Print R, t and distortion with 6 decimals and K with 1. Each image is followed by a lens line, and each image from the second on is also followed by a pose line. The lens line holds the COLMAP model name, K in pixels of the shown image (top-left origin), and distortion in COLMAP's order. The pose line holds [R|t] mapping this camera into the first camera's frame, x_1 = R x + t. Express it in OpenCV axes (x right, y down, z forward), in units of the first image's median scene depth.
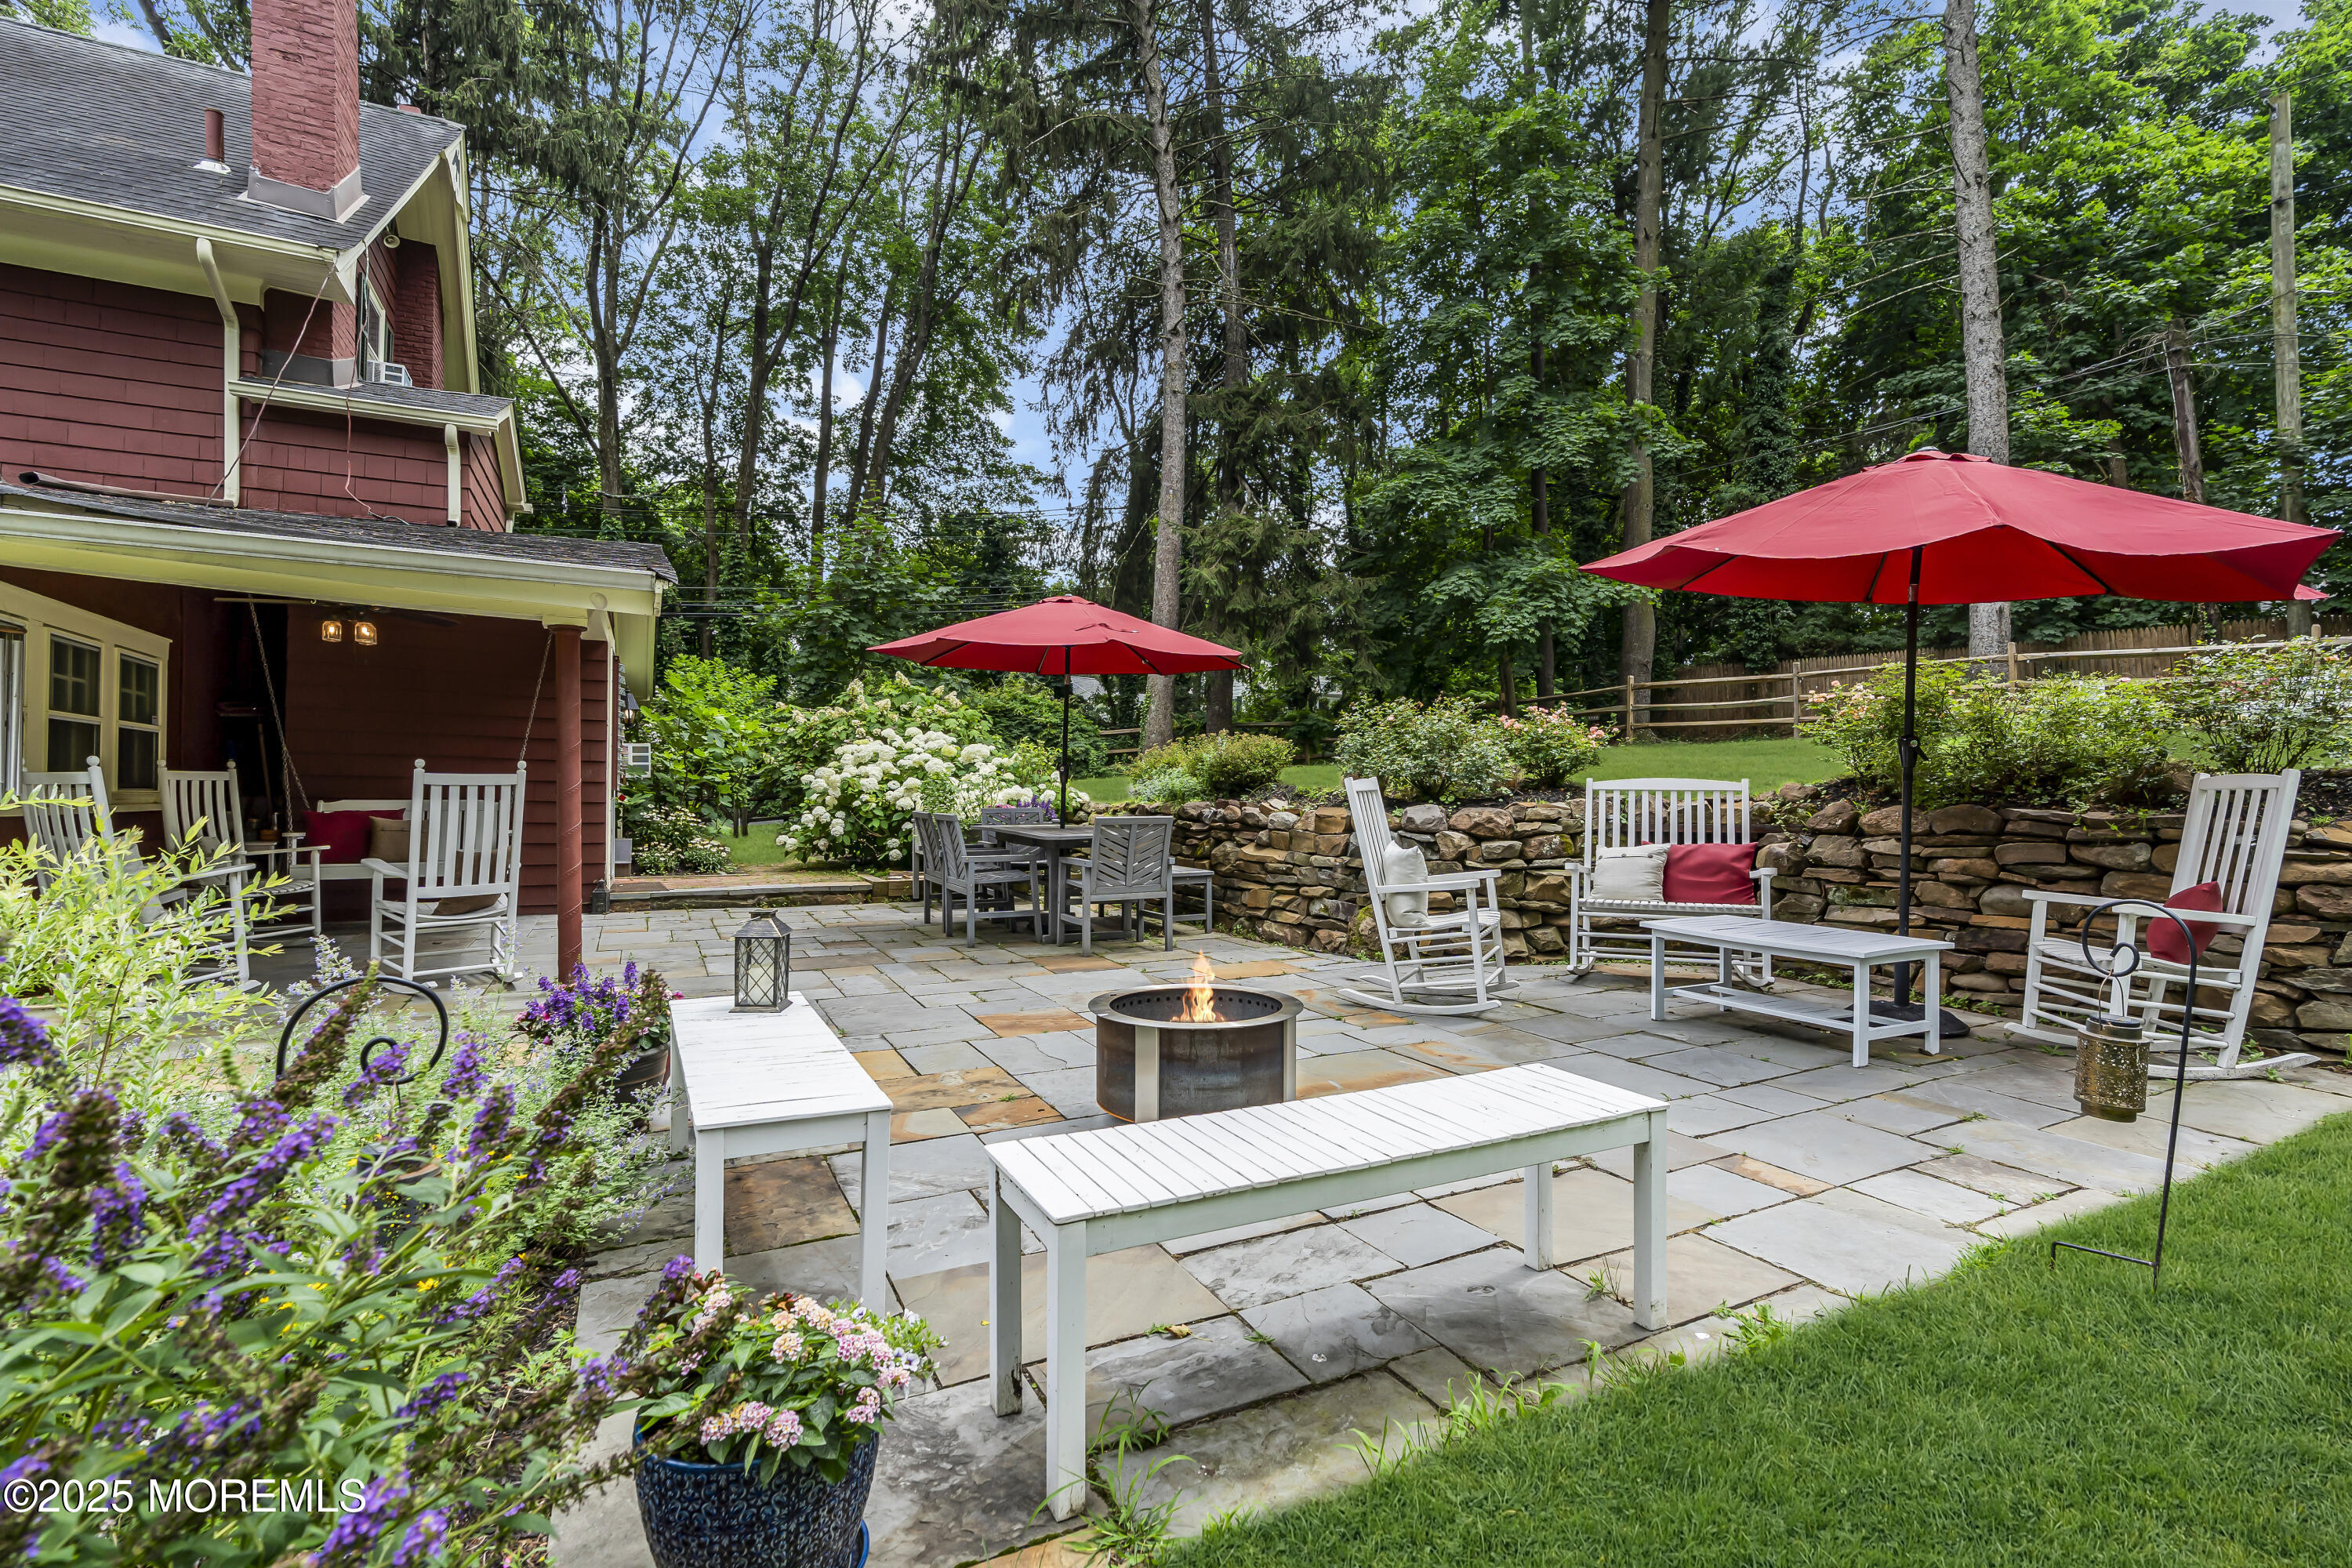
lens RADIAL K [[1071.3, 0, 1182.1], [0, 1071.3, 782.4], [0, 0, 1]] dist [-0.009623, 0.004235]
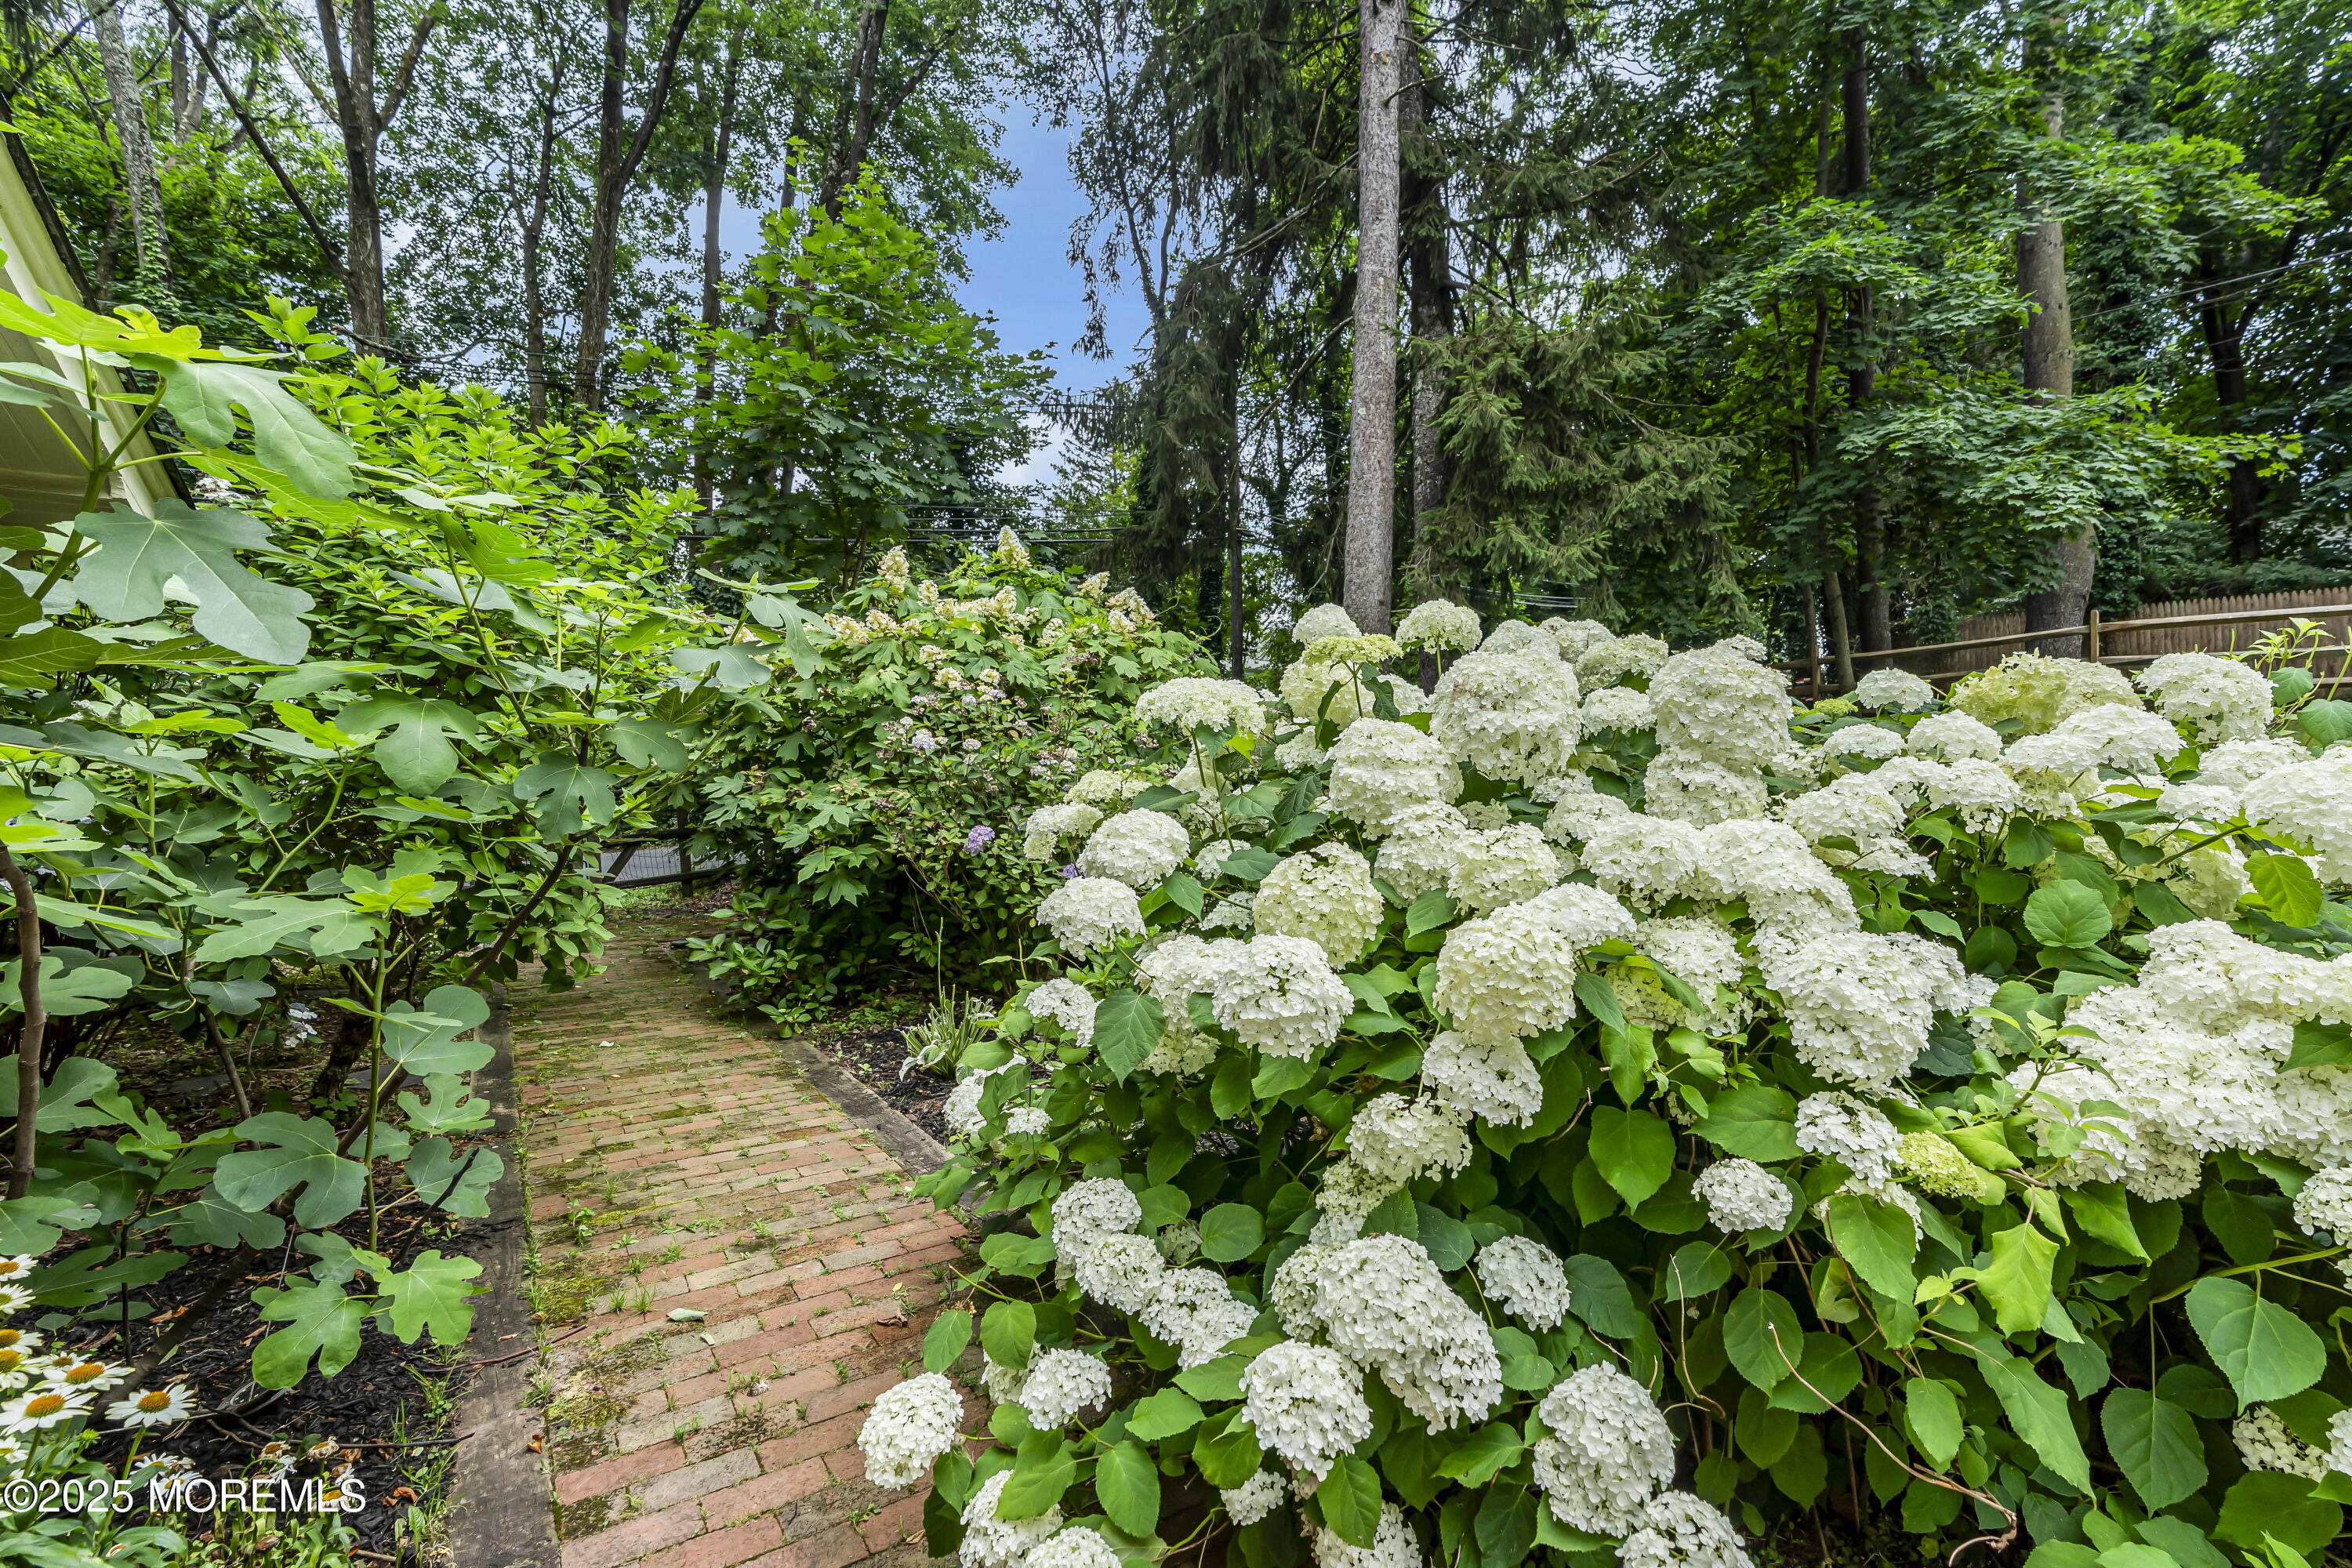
lens RADIAL K [[1071.3, 0, 1187.2], [0, 1071.3, 784.7], [0, 0, 1]] dist [-0.009623, 0.004235]
pose [[0.993141, -0.012191, 0.116283, -0.114960], [0.011287, 0.999901, 0.008436, -0.006309], [-0.116375, -0.007066, 0.993180, 0.281627]]
